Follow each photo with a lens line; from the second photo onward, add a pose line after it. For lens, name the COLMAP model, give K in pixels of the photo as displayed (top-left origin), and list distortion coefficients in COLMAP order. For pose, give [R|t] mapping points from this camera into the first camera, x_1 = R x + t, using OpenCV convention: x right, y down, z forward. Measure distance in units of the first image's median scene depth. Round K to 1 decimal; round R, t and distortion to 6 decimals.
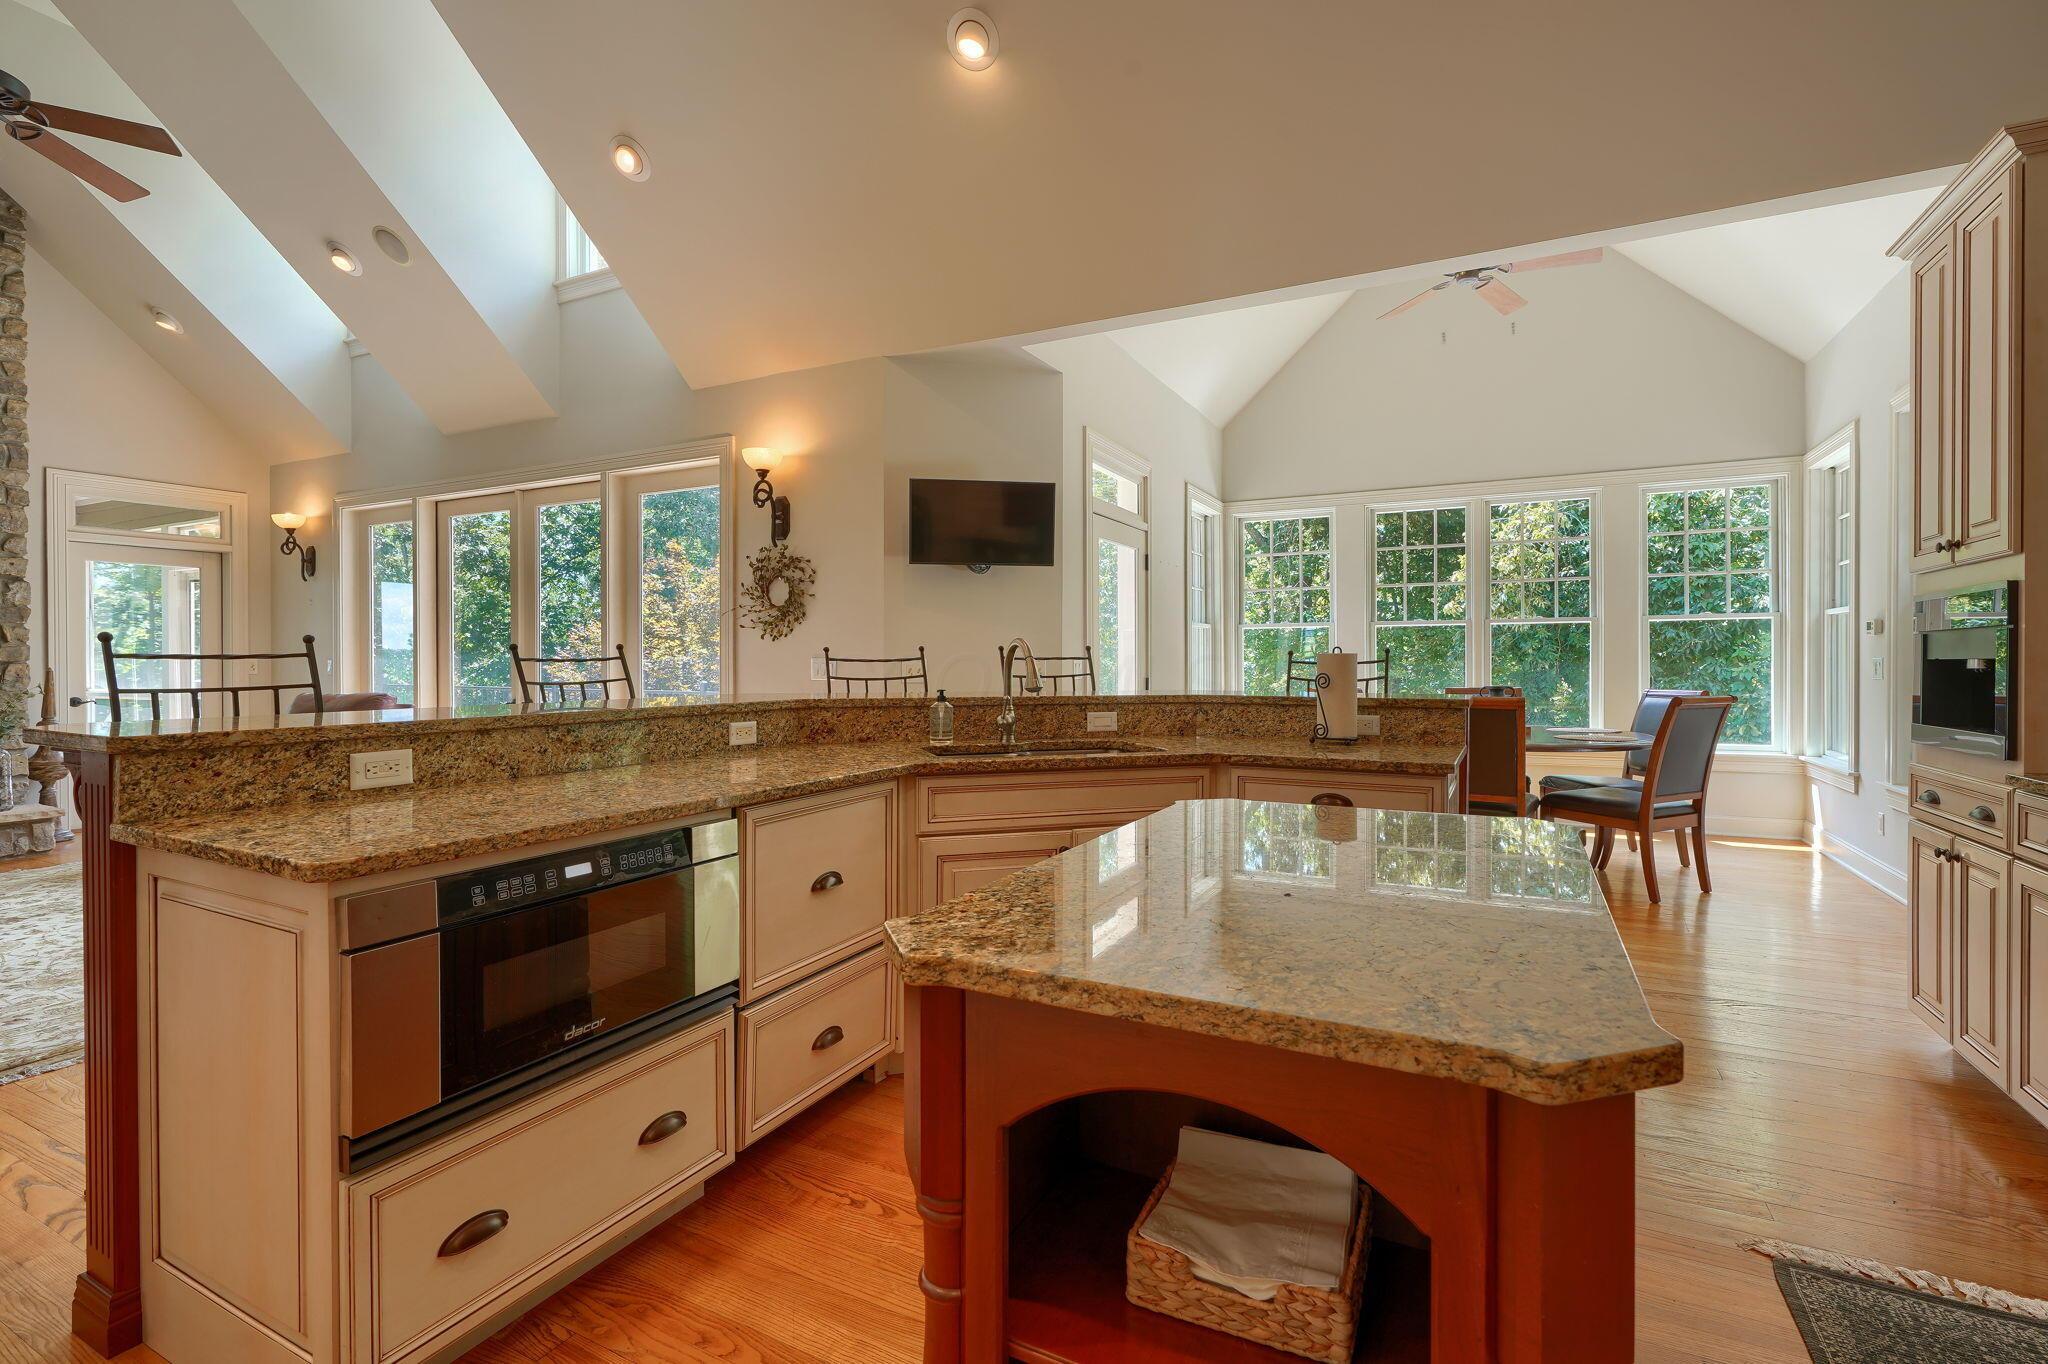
lens RADIAL K [[940.5, 0, 1011.7], [0, 940.5, 672.5], [0, 0, 1]] dist [-0.013501, 0.005574]
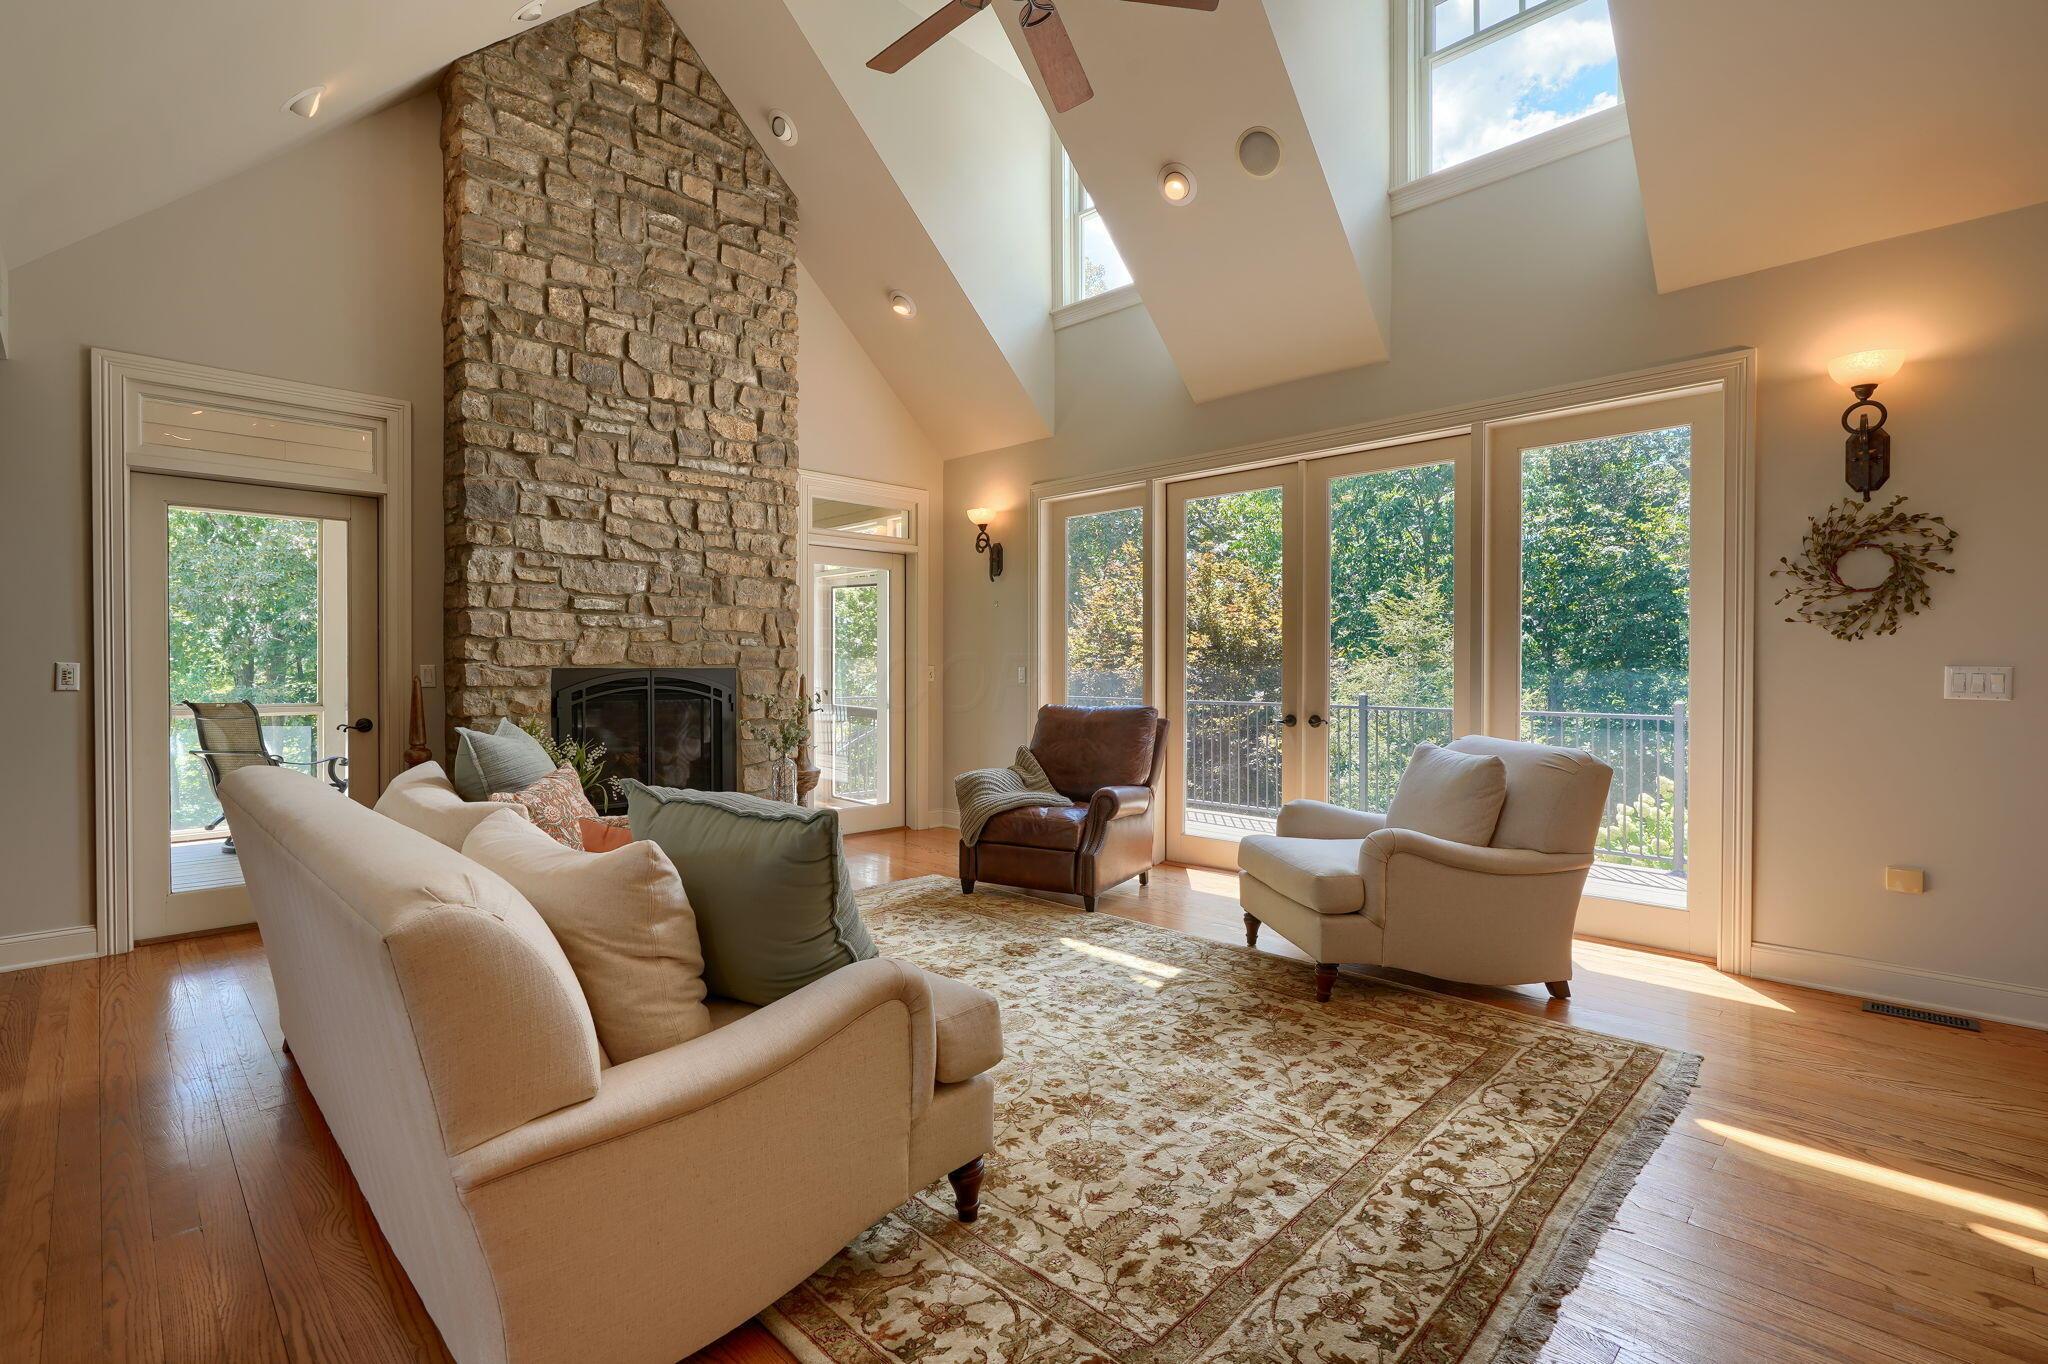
lens RADIAL K [[940.5, 0, 1014.4], [0, 940.5, 676.8], [0, 0, 1]] dist [-0.013501, 0.005574]
pose [[0.949605, 0.005937, -0.313393, -1.207791], [-0.006873, 0.999975, -0.001881, -0.003478], [0.313374, 0.003940, 0.949622, 0.335462]]
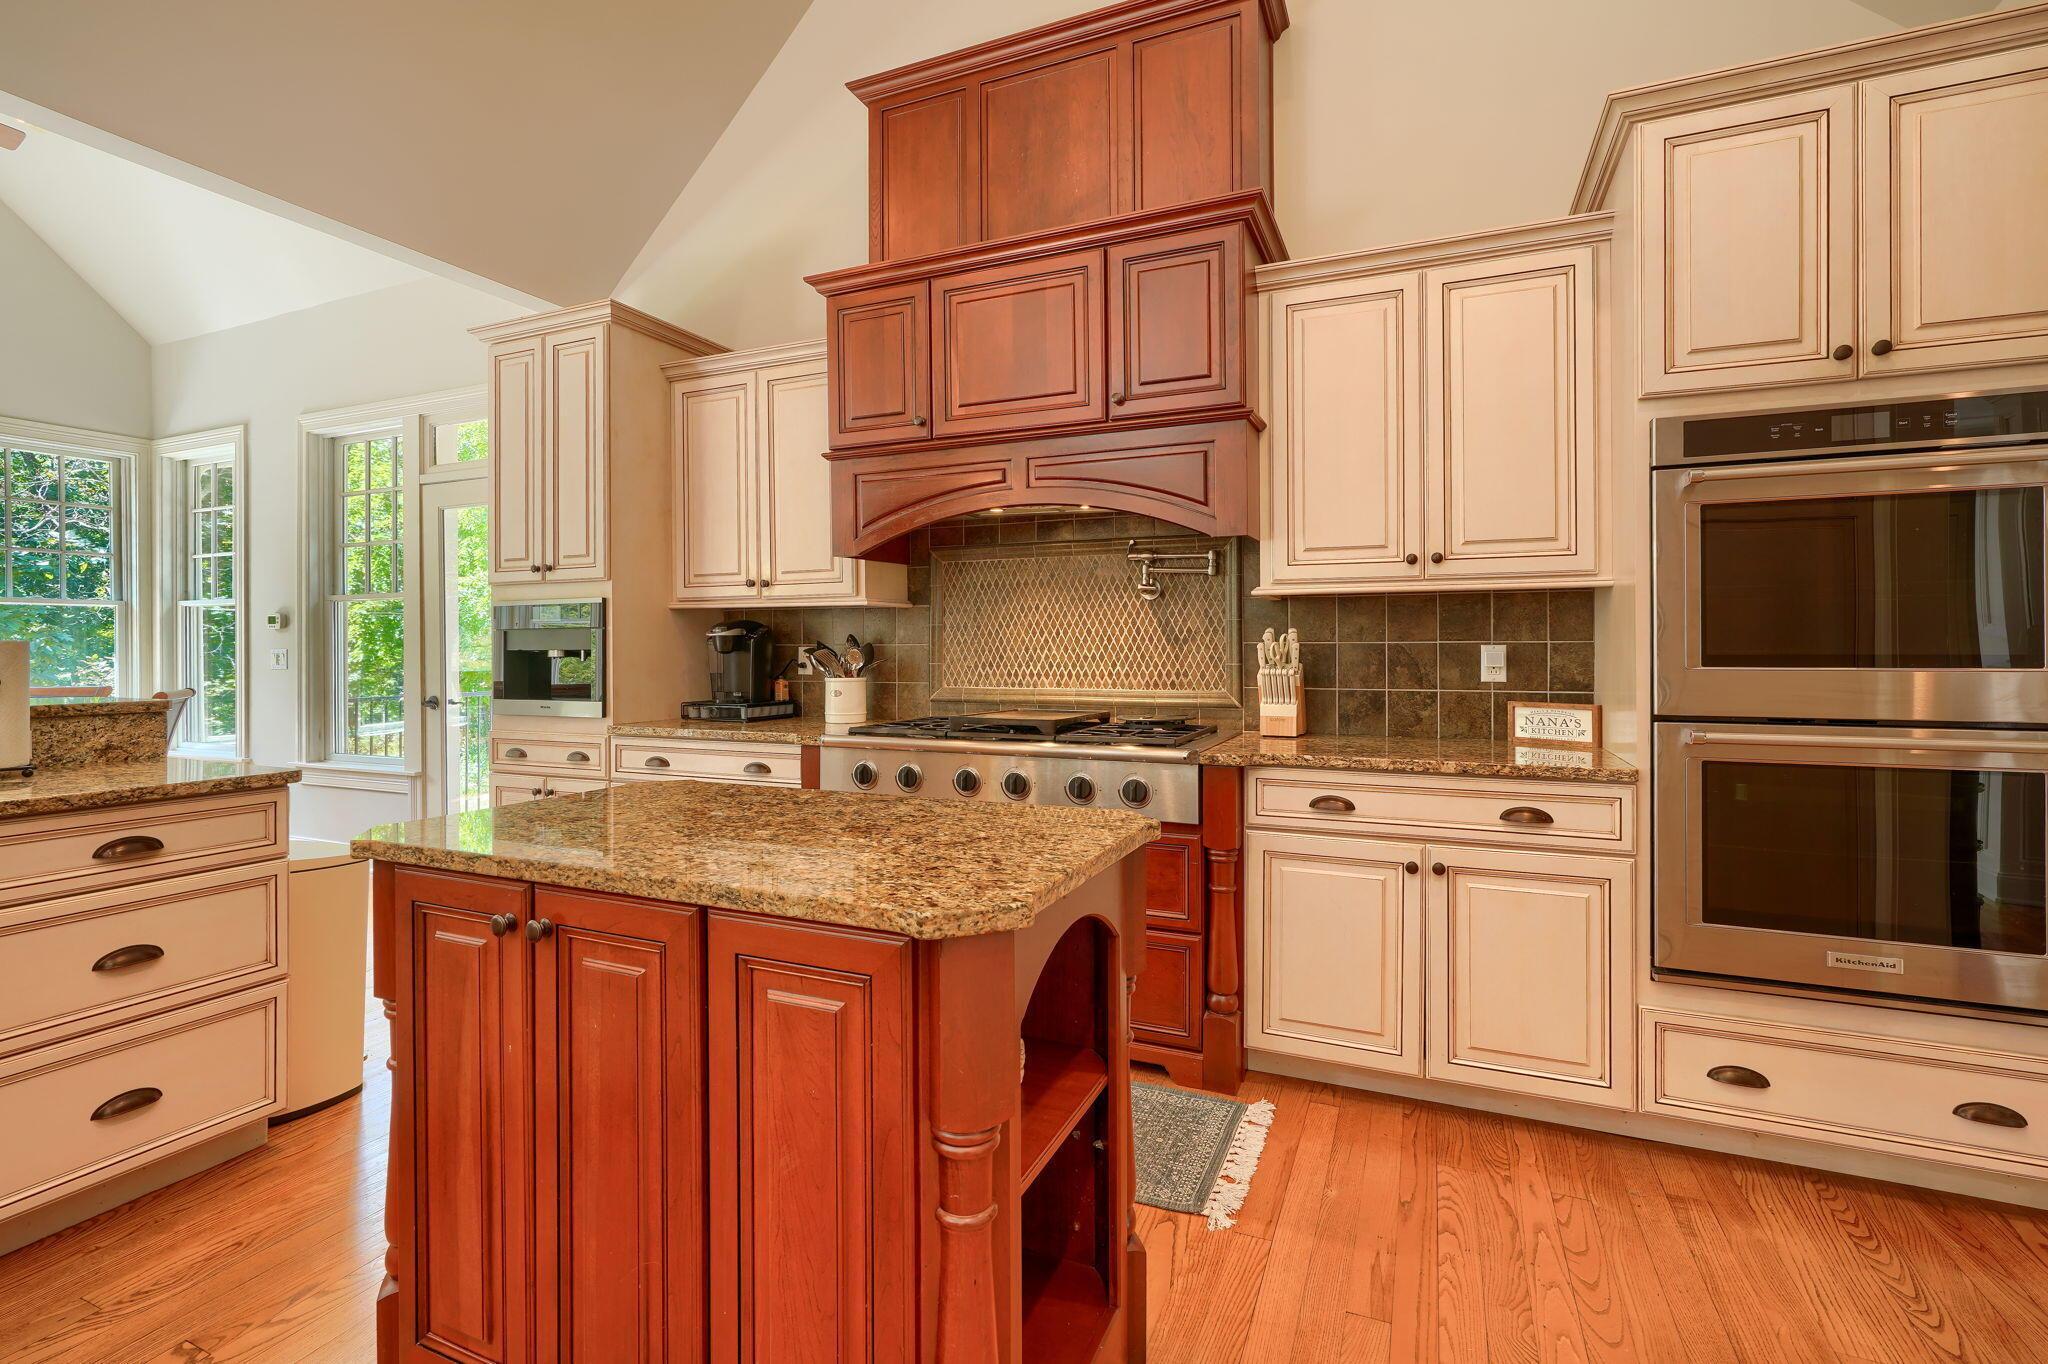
lens RADIAL K [[940.5, 0, 1016.3], [0, 940.5, 641.7], [0, 0, 1]] dist [-0.013501, 0.005574]
pose [[-0.062052, 0.008787, 0.998034, -0.424189], [0.014239, 0.999867, -0.007918, -0.005454], [-0.997971, 0.013720, -0.062169, 0.380448]]
